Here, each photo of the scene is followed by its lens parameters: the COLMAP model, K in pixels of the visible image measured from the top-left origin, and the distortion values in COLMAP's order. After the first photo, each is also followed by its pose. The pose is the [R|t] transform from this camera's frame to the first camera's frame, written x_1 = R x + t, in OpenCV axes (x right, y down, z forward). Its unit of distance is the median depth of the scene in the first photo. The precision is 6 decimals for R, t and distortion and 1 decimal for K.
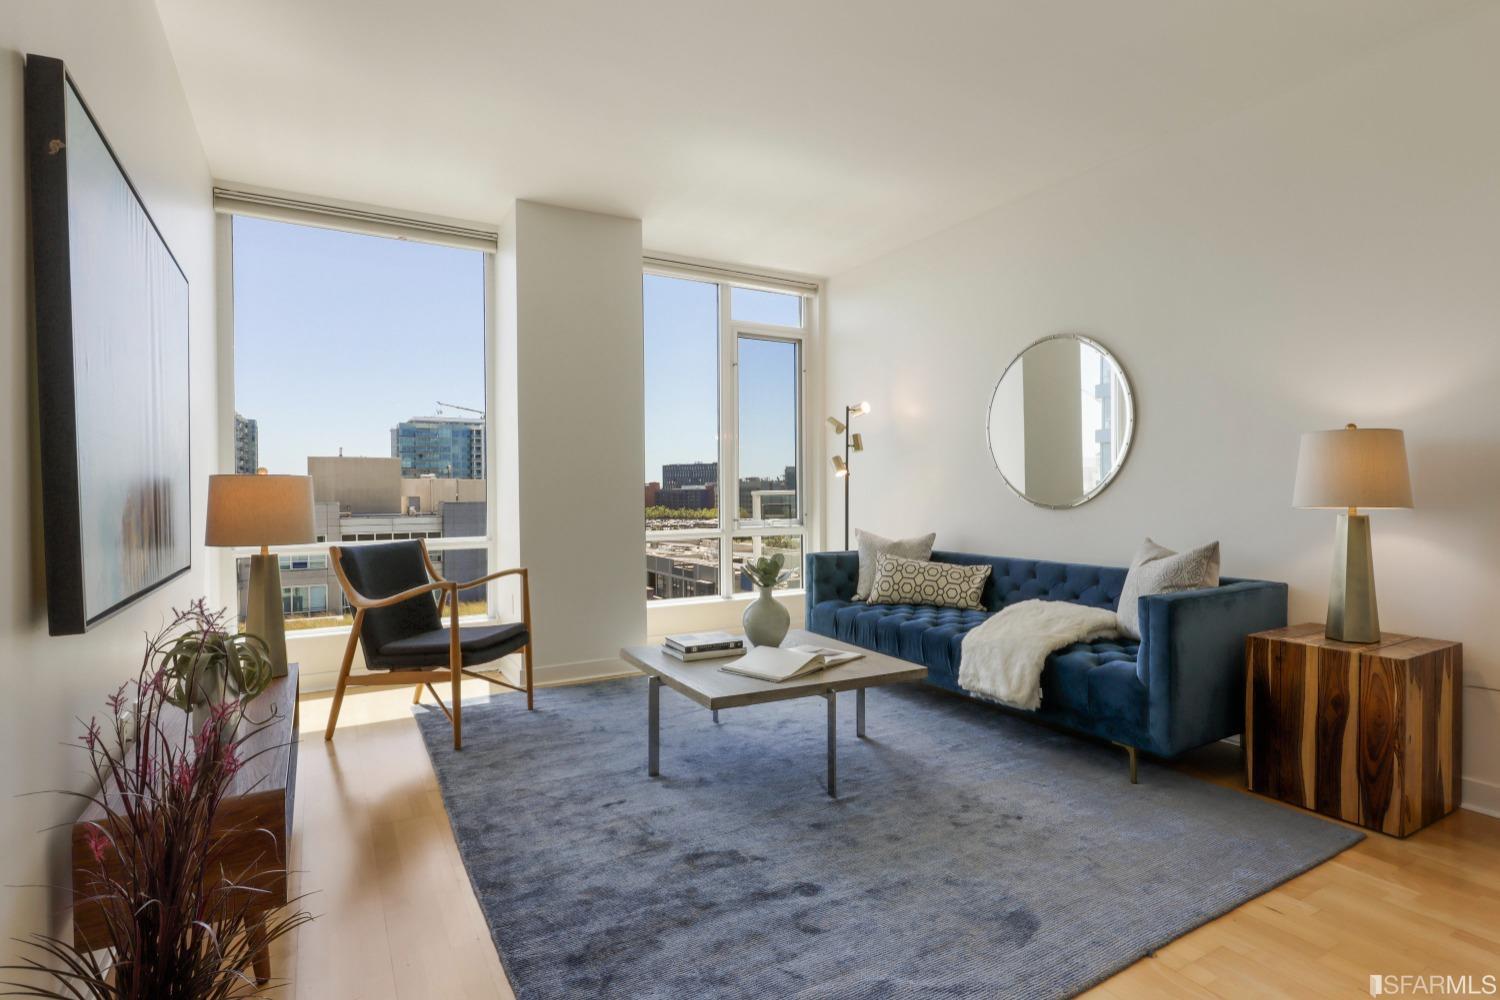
lens RADIAL K [[761.9, 0, 750.9], [0, 761.9, 494.9], [0, 0, 1]] dist [-0.018183, 0.001941]
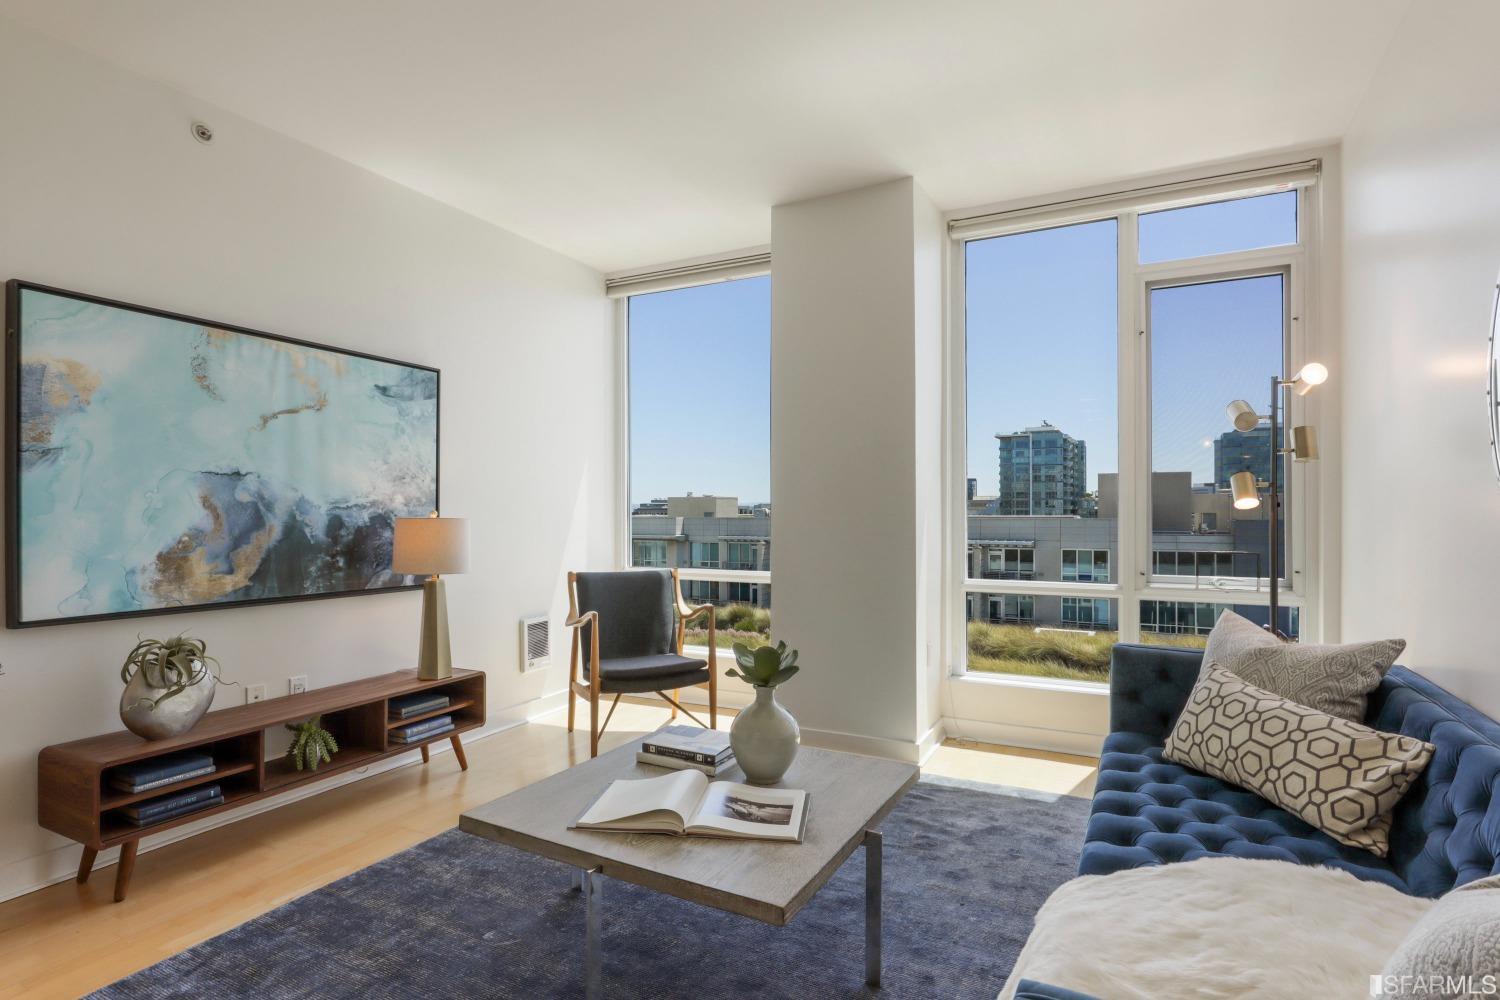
lens RADIAL K [[761.9, 0, 760.6], [0, 761.9, 508.2], [0, 0, 1]] dist [-0.018183, 0.001941]
pose [[0.534642, 0.002965, -0.845073, 0.598524], [-0.003535, 0.999993, 0.001272, -0.037988], [0.845071, 0.002307, 0.534649, 0.652461]]
